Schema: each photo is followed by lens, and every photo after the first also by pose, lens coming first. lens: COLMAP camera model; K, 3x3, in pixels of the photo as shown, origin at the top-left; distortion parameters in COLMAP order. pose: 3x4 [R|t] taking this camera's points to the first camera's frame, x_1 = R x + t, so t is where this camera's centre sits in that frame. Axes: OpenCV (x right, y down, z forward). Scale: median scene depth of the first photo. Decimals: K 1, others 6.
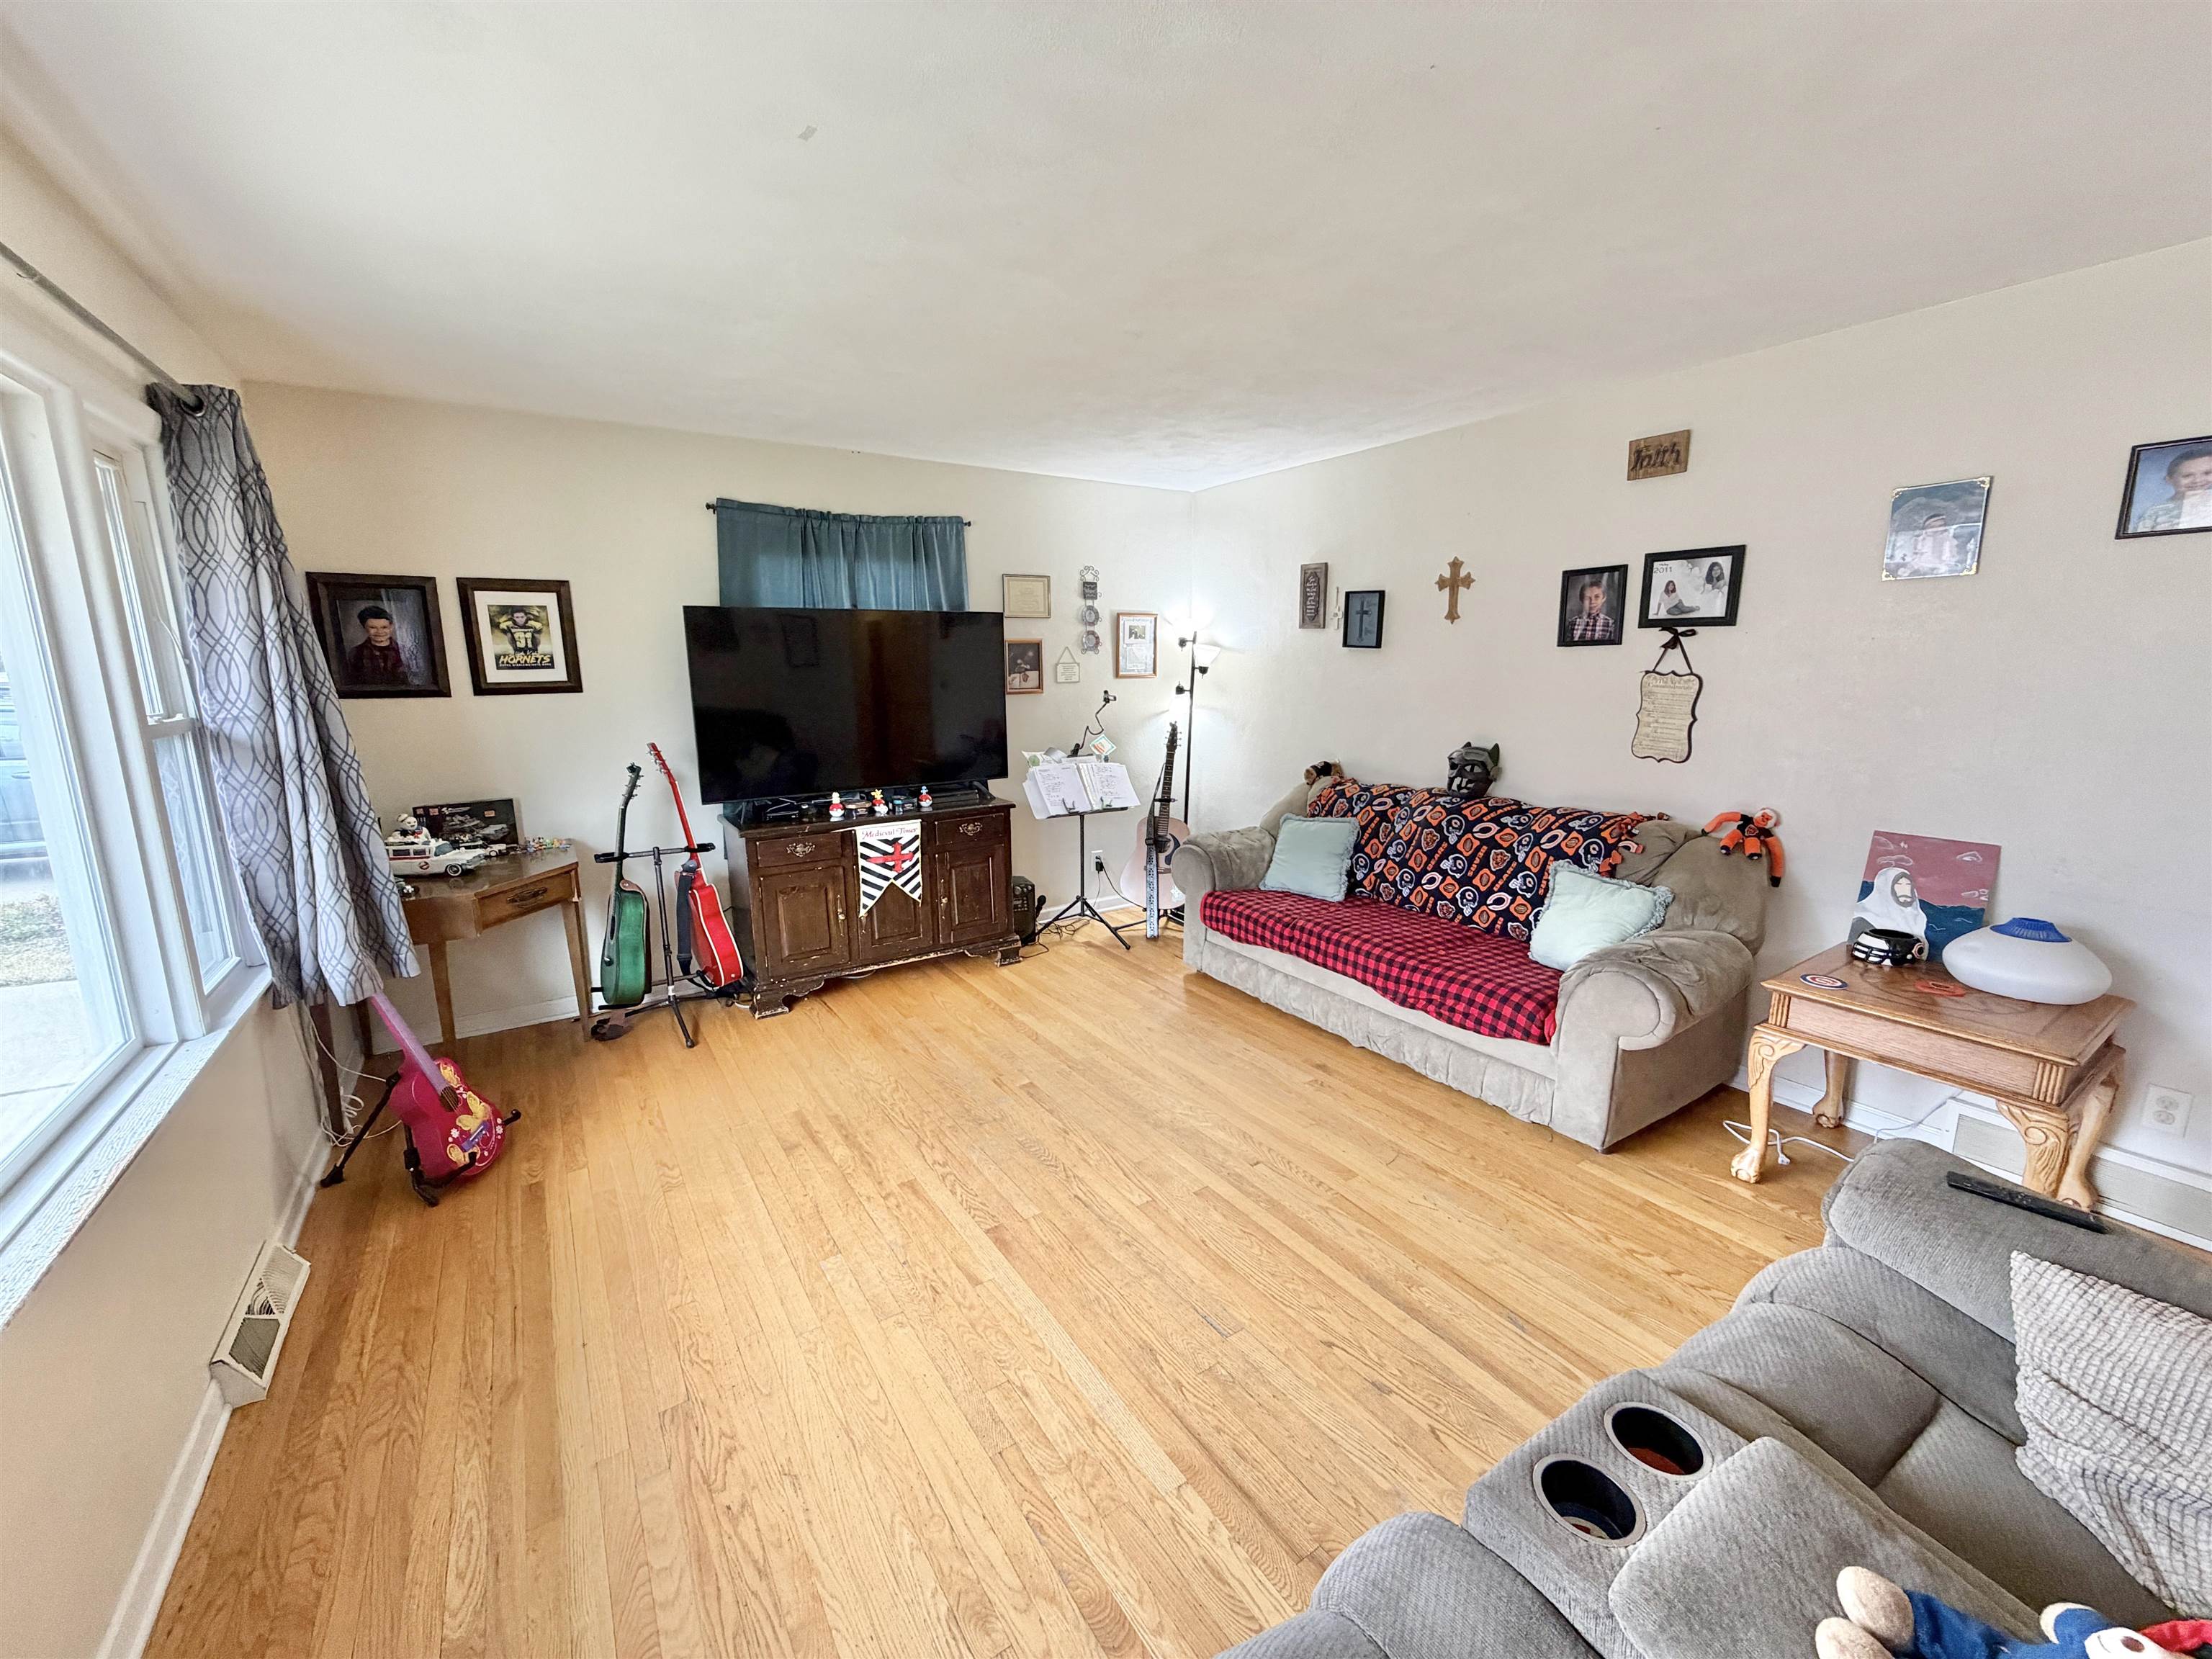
lens RADIAL K [[882.4, 0, 1097.7], [0, 882.4, 828.1], [0, 0, 1]] dist [0.001126, 0.000234]
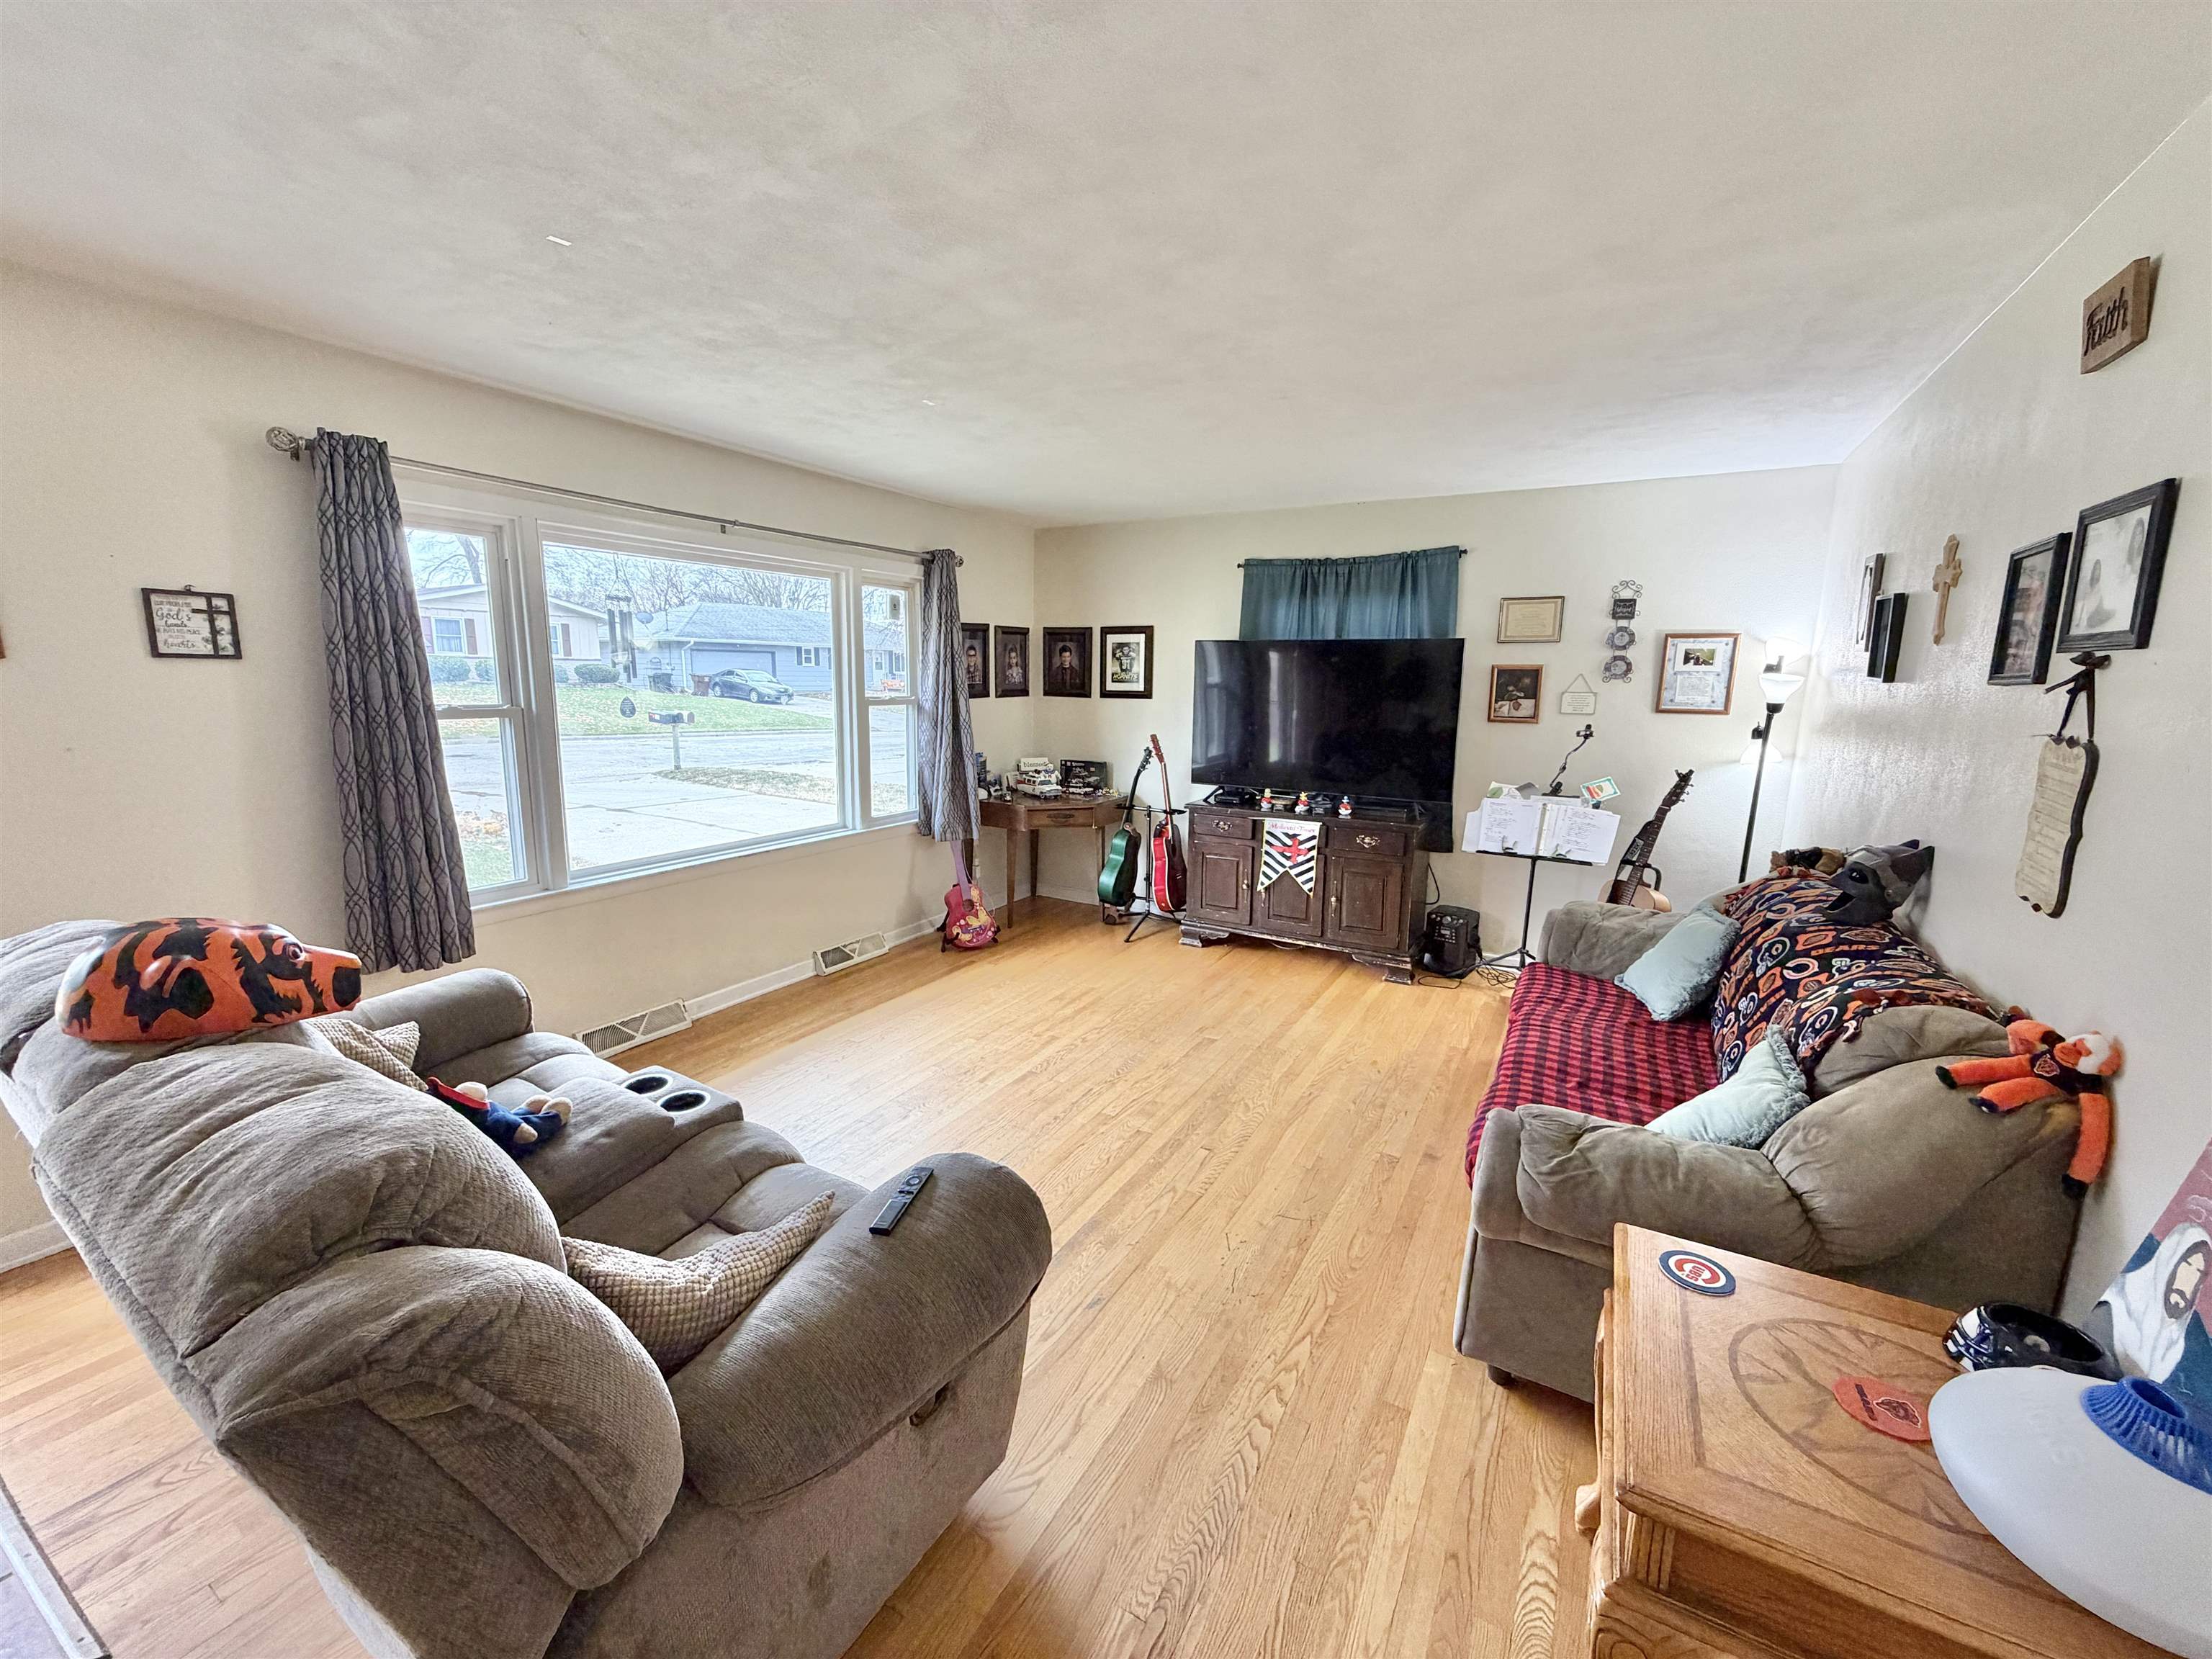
lens RADIAL K [[882.4, 0, 1097.7], [0, 882.4, 828.1], [0, 0, 1]] dist [0.001126, 0.000234]
pose [[0.449823, 0.168656, -0.877049, 0.684902], [-0.188260, 0.977849, 0.091484, -0.054252], [0.873051, 0.123962, 0.471610, 0.218637]]
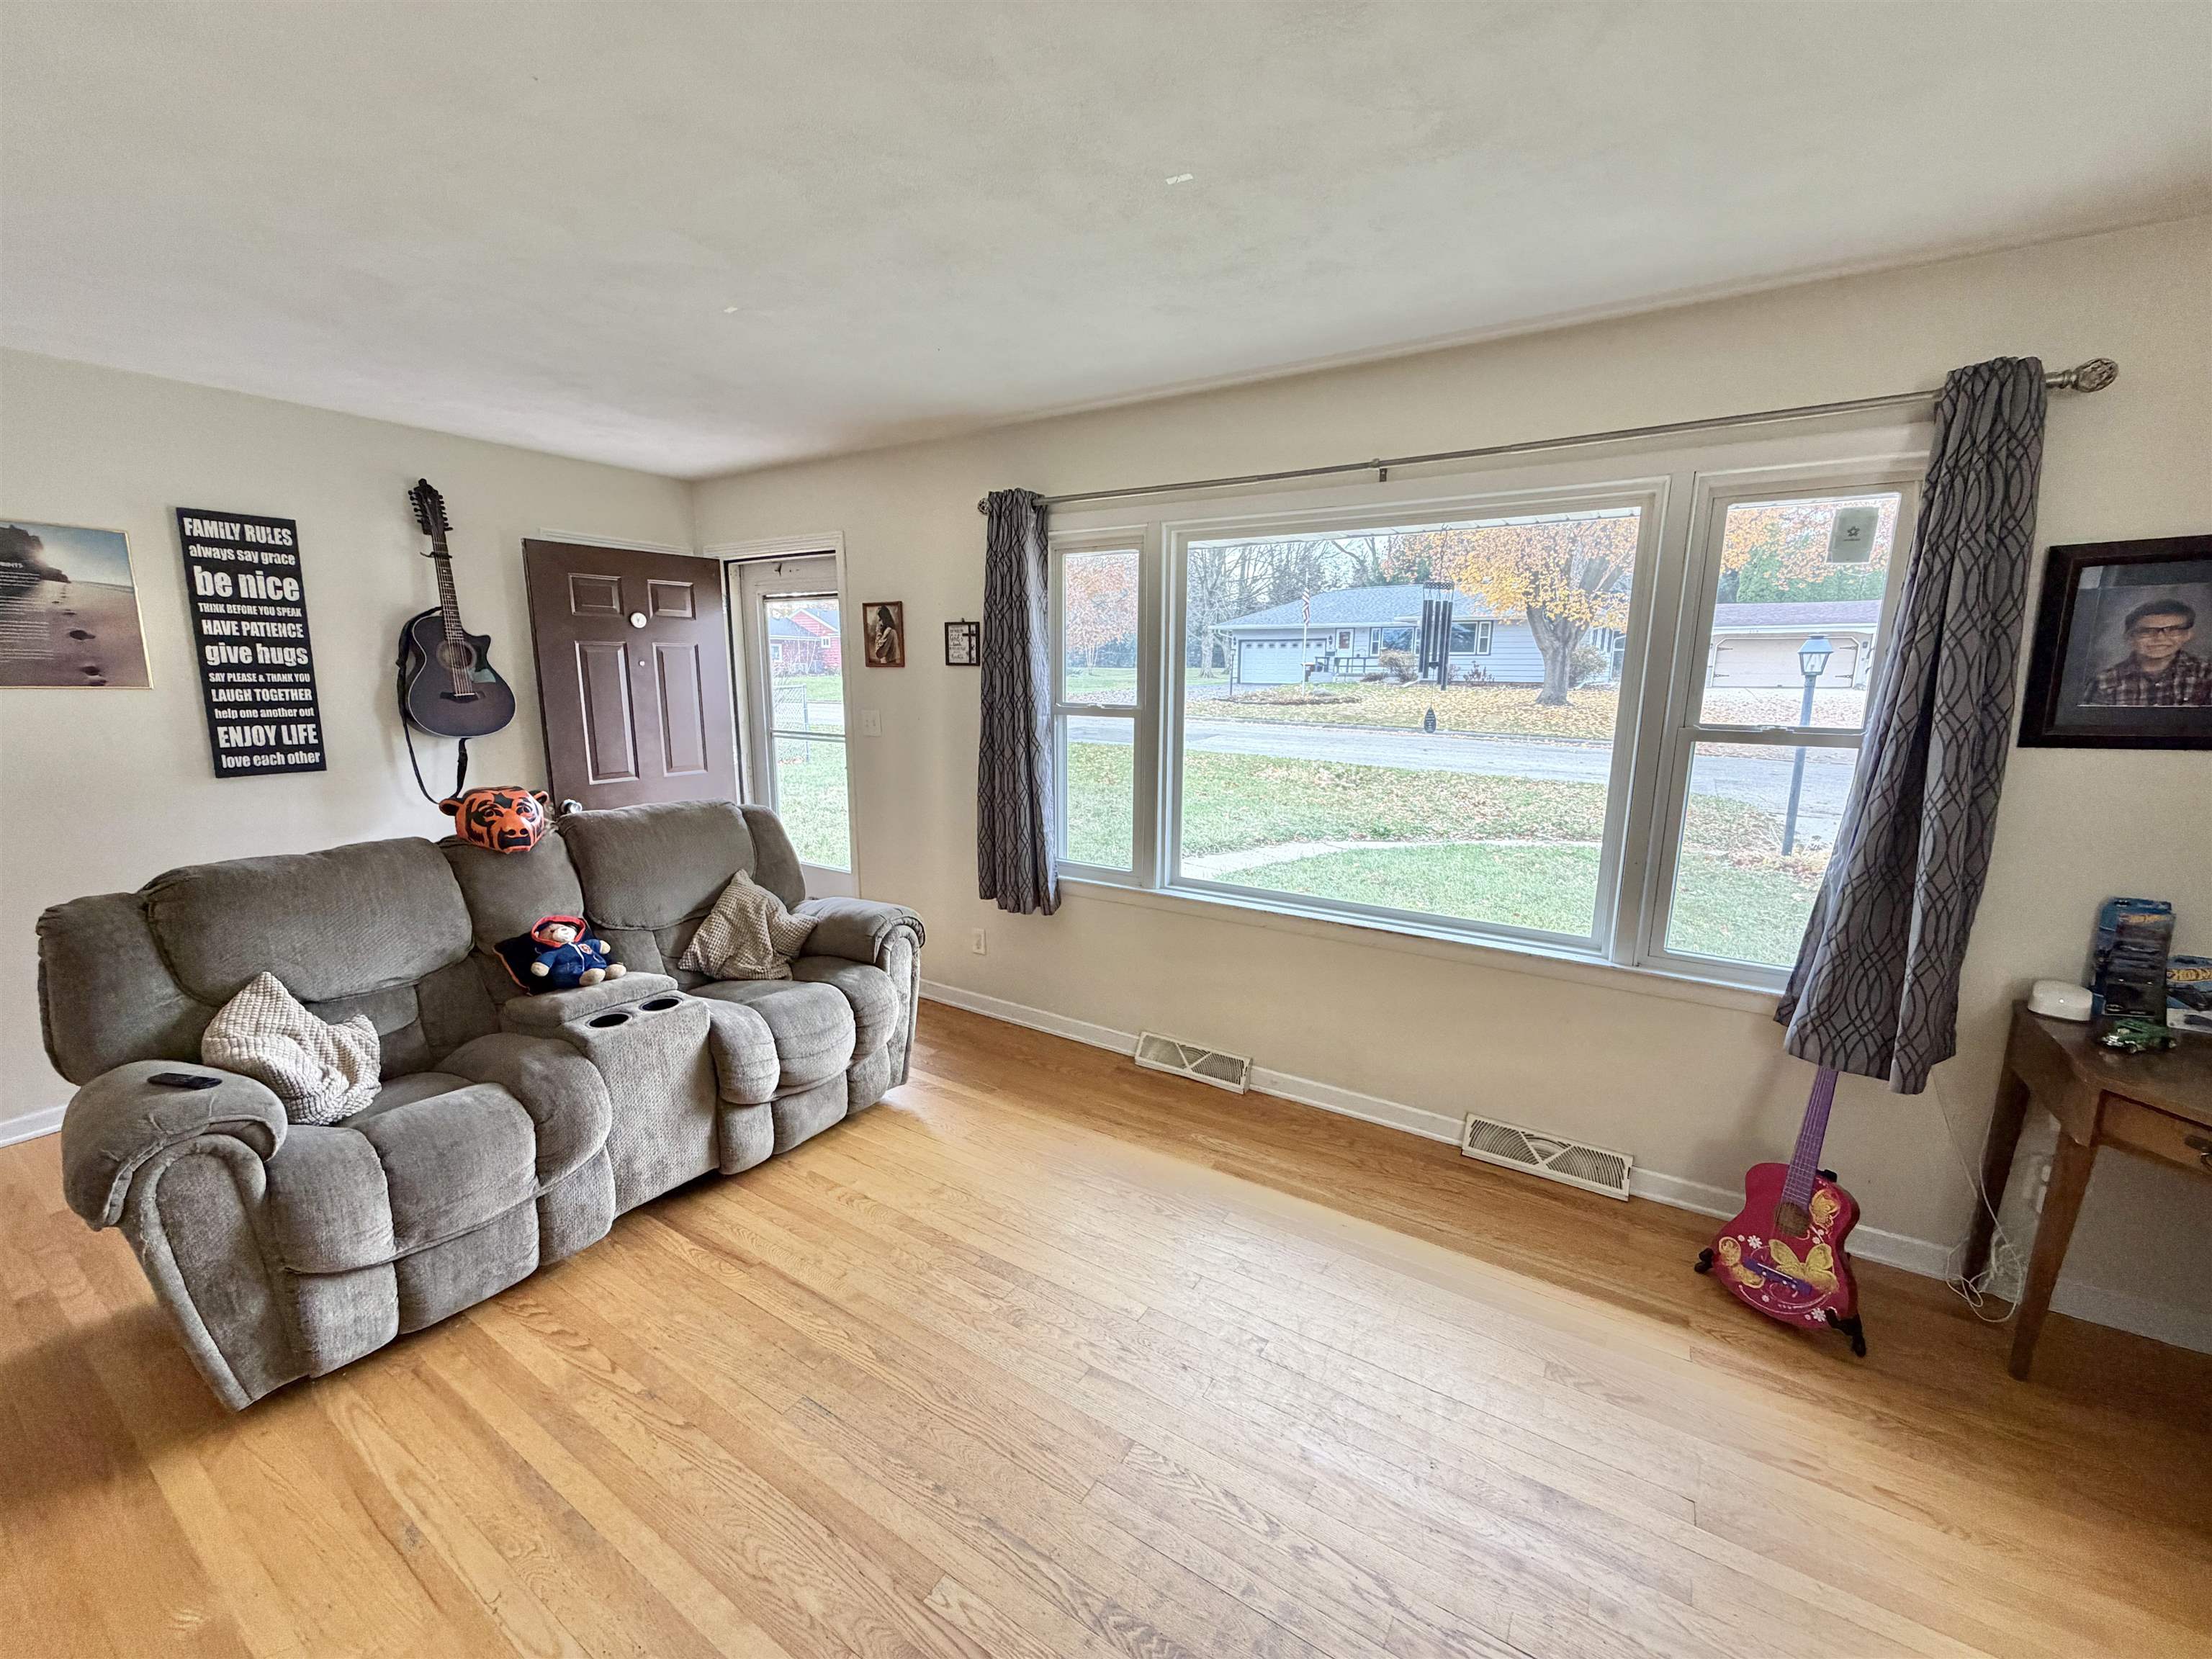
lens RADIAL K [[882.4, 0, 1097.7], [0, 882.4, 828.1], [0, 0, 1]] dist [0.001126, 0.000234]
pose [[-0.911630, 0.075973, -0.403928, 0.098849], [-0.077477, 0.933385, 0.350413, -0.176290], [0.403642, 0.350743, -0.845016, 0.869548]]
